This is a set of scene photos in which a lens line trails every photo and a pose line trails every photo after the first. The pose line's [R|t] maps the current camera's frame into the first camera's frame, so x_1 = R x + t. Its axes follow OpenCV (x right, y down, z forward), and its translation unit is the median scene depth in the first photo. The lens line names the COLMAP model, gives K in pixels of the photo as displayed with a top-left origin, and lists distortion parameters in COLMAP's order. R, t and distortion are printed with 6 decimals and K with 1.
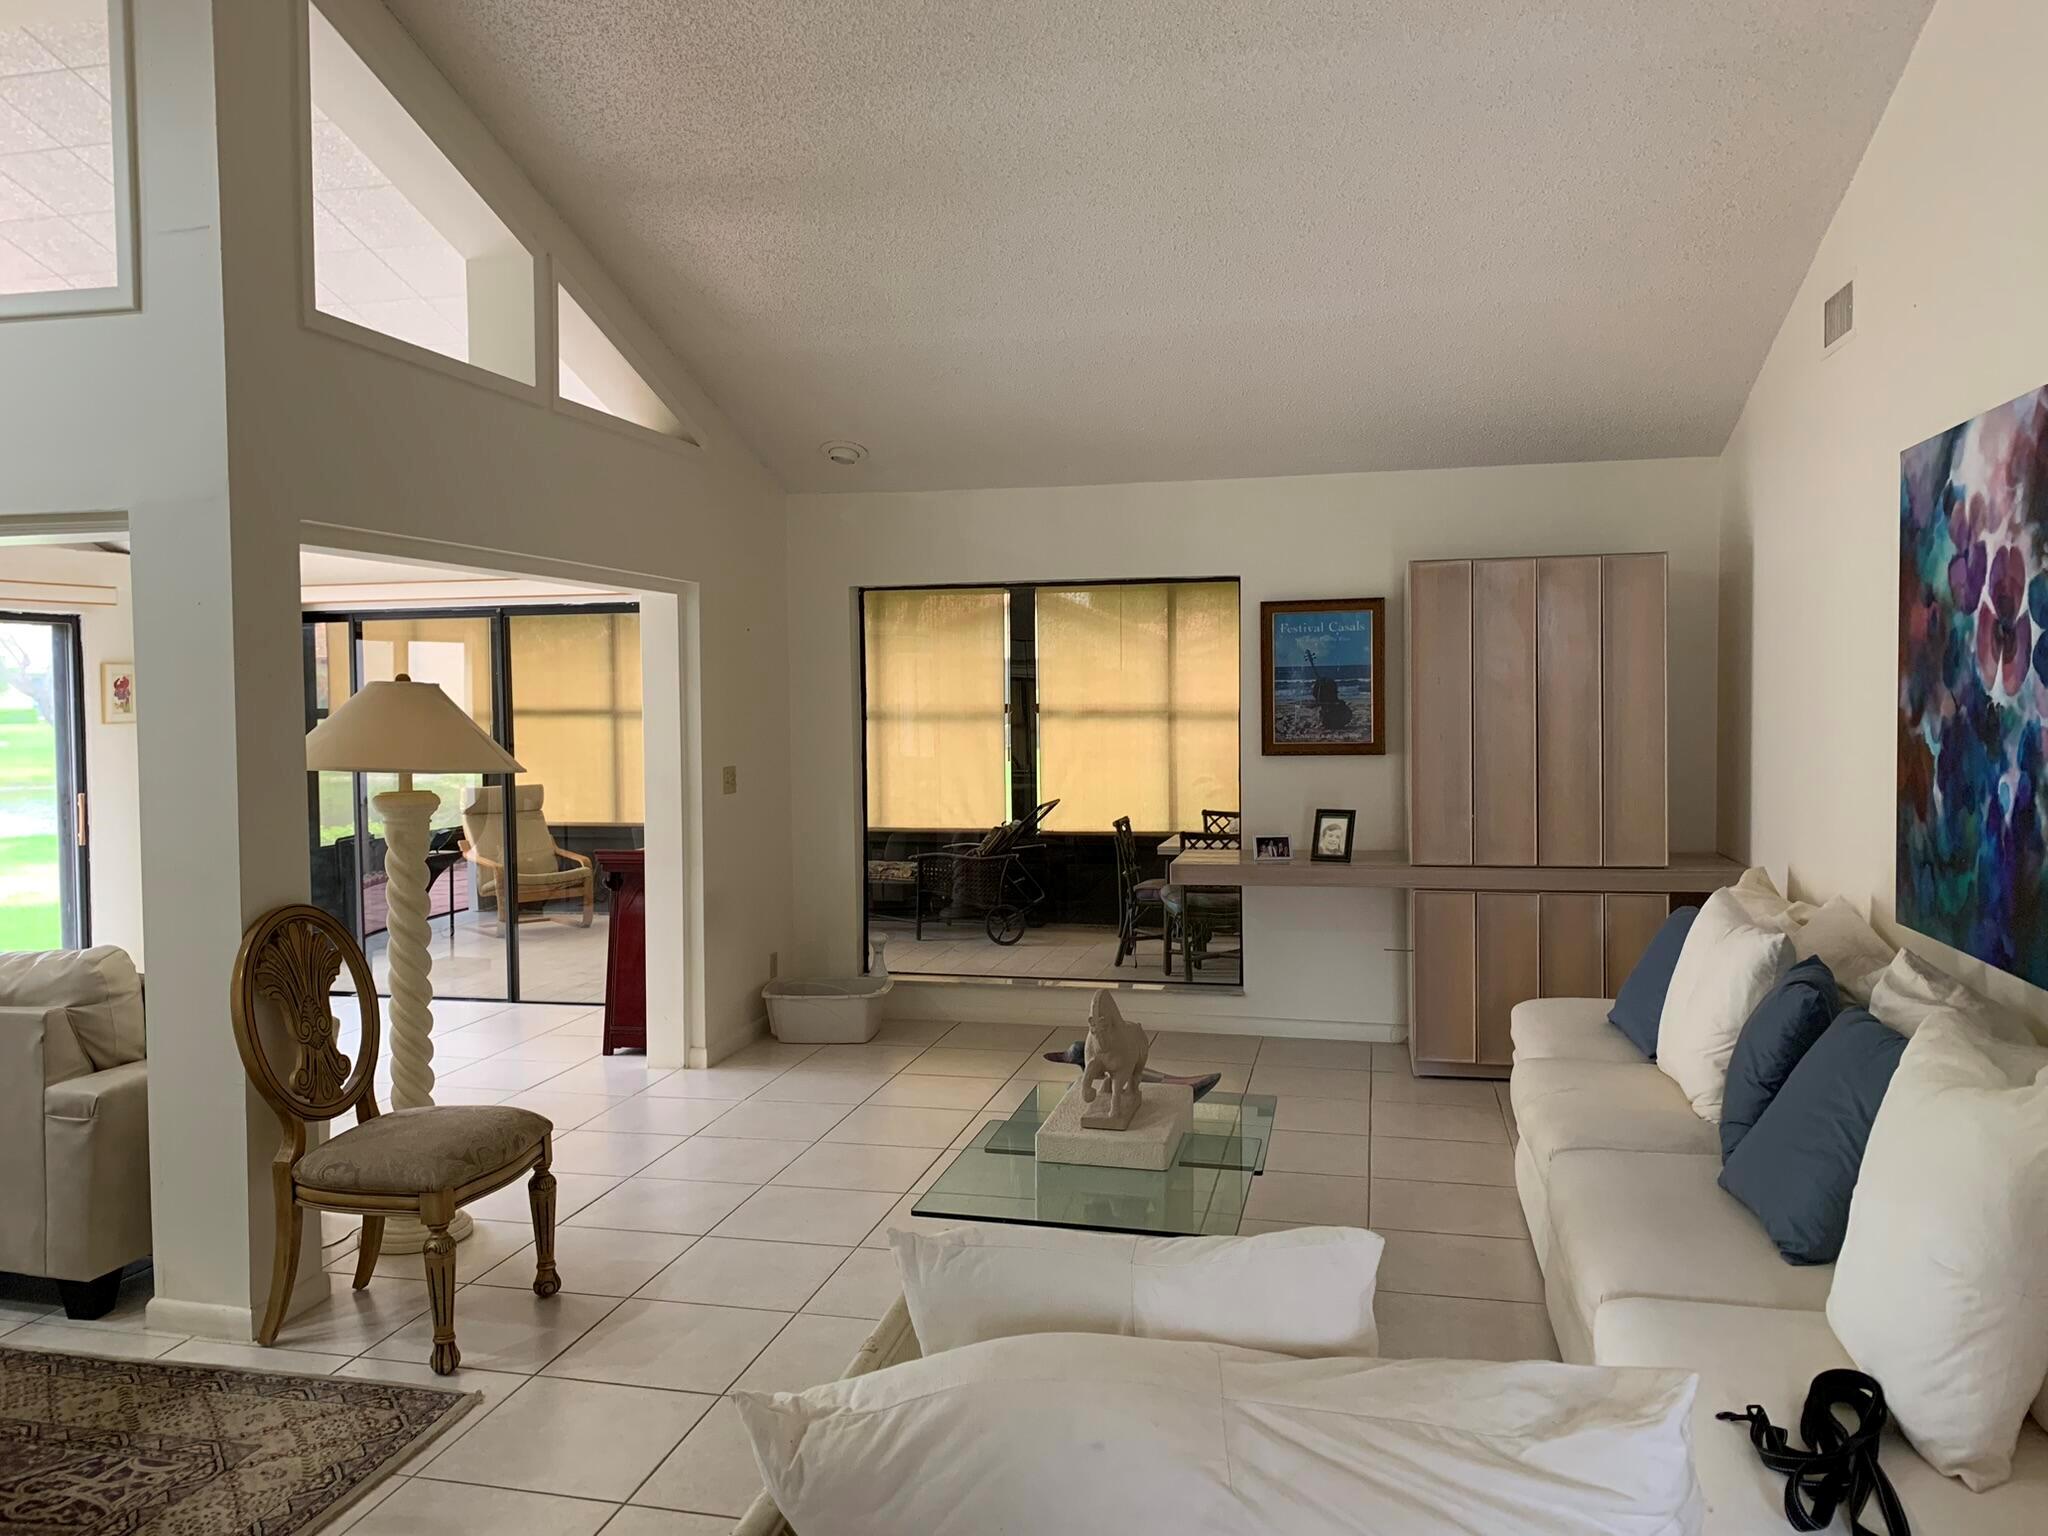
lens RADIAL K [[1546.9, 0, 1021.9], [0, 1546.9, 748.1], [0, 0, 1]] dist [0.046110, -0.050688]
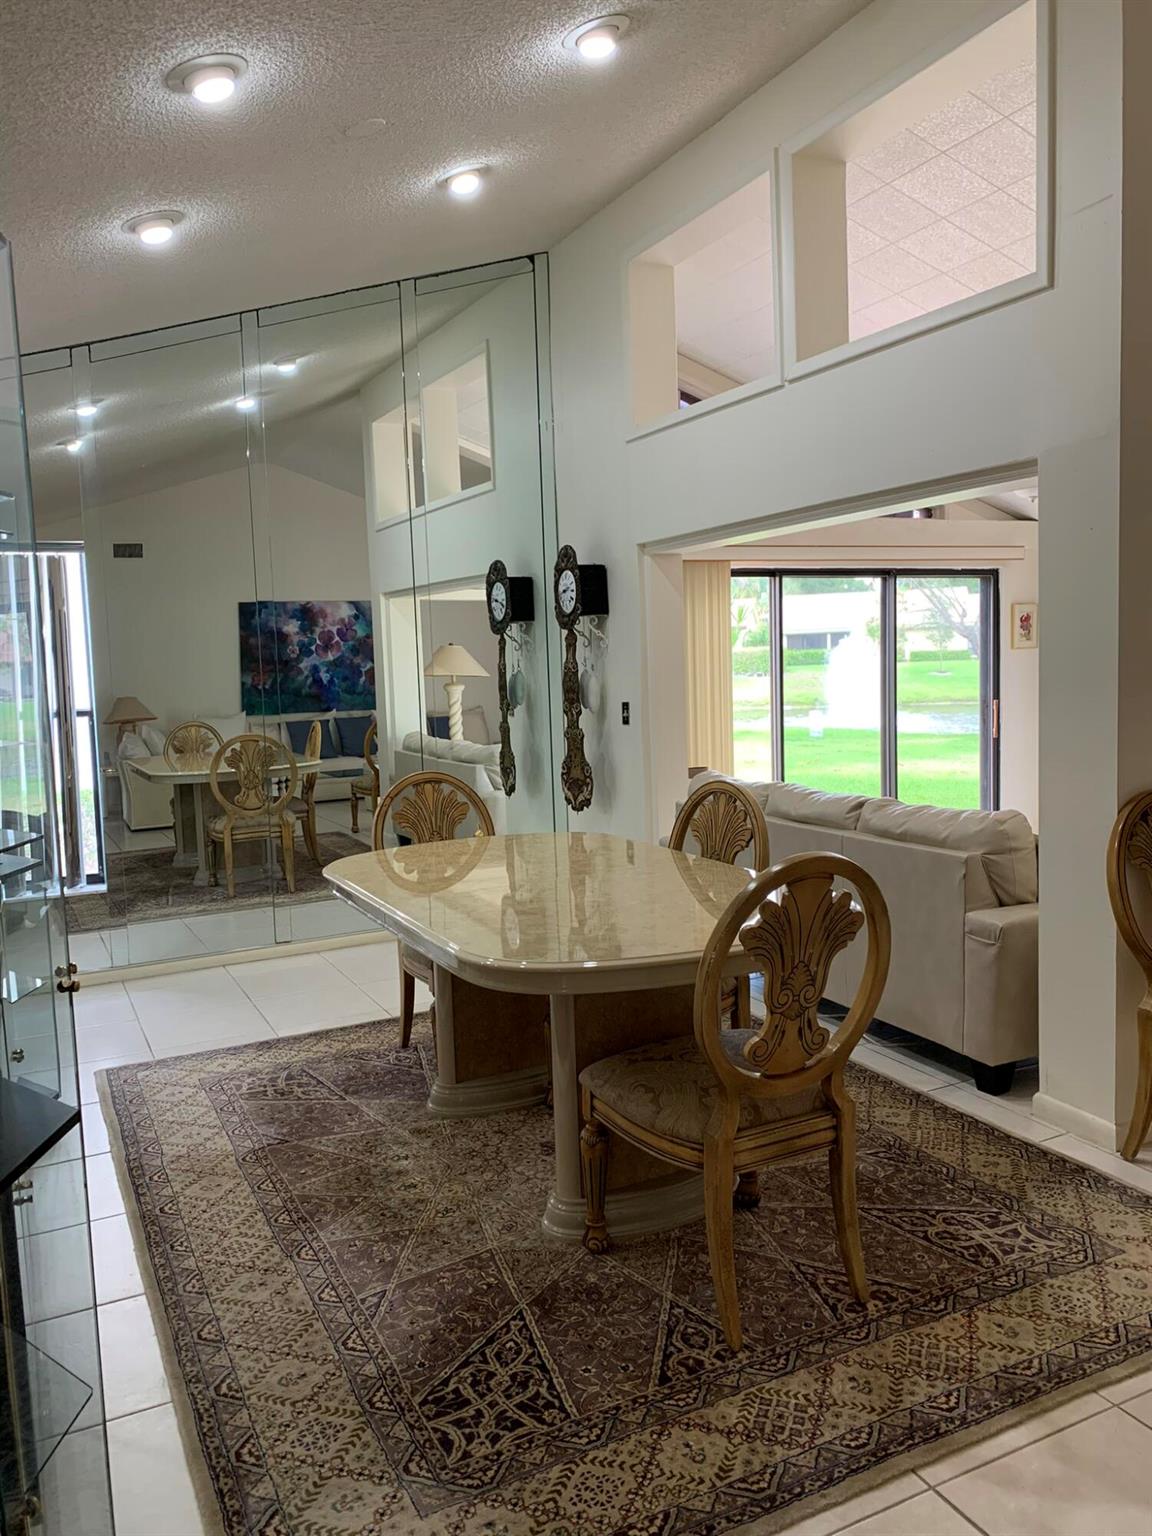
lens RADIAL K [[1172.4, 0, 585.1], [0, 1172.4, 752.5], [0, 0, 1]] dist [0.054420, -0.075696]
pose [[0.639967, 0.052712, -0.766592, -0.074280], [-0.005173, 0.997917, 0.064300, 0.019894], [0.768385, -0.037185, 0.638907, 0.121961]]
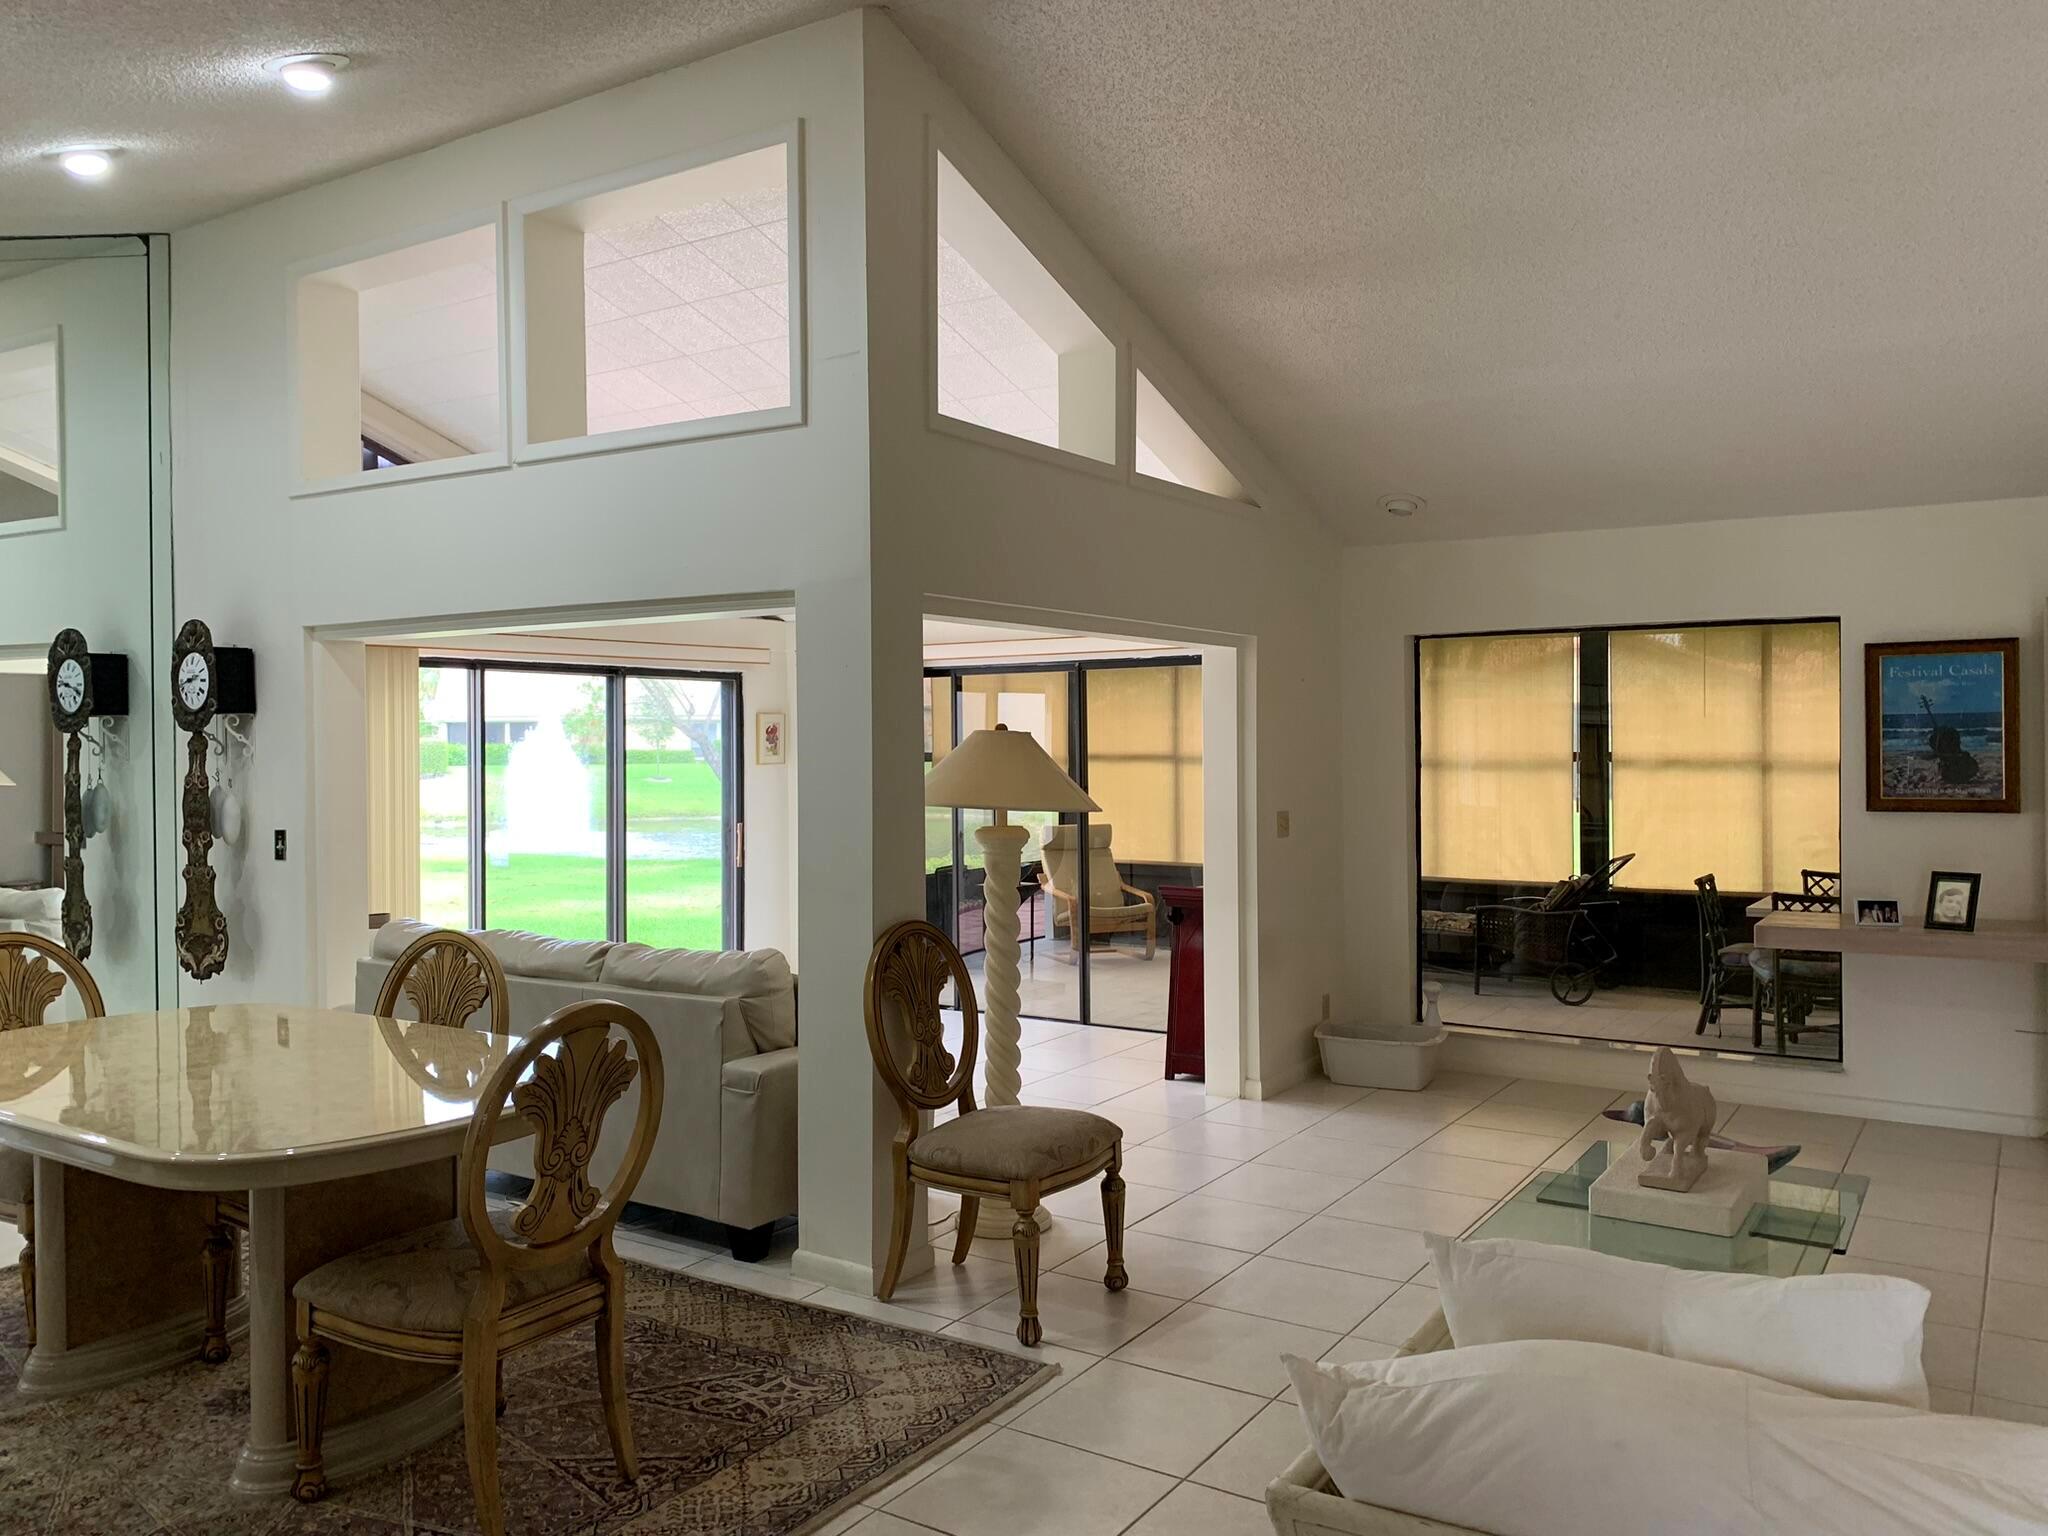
lens RADIAL K [[1563.3, 0, 1016.3], [0, 1563.3, 738.4], [0, 0, 1]] dist [0.054420, -0.075696]
pose [[0.936822, 0.003881, -0.349785, 0.014956], [-0.016438, 0.999322, -0.032939, 0.001141], [0.349420, 0.036608, 0.936251, -0.072123]]
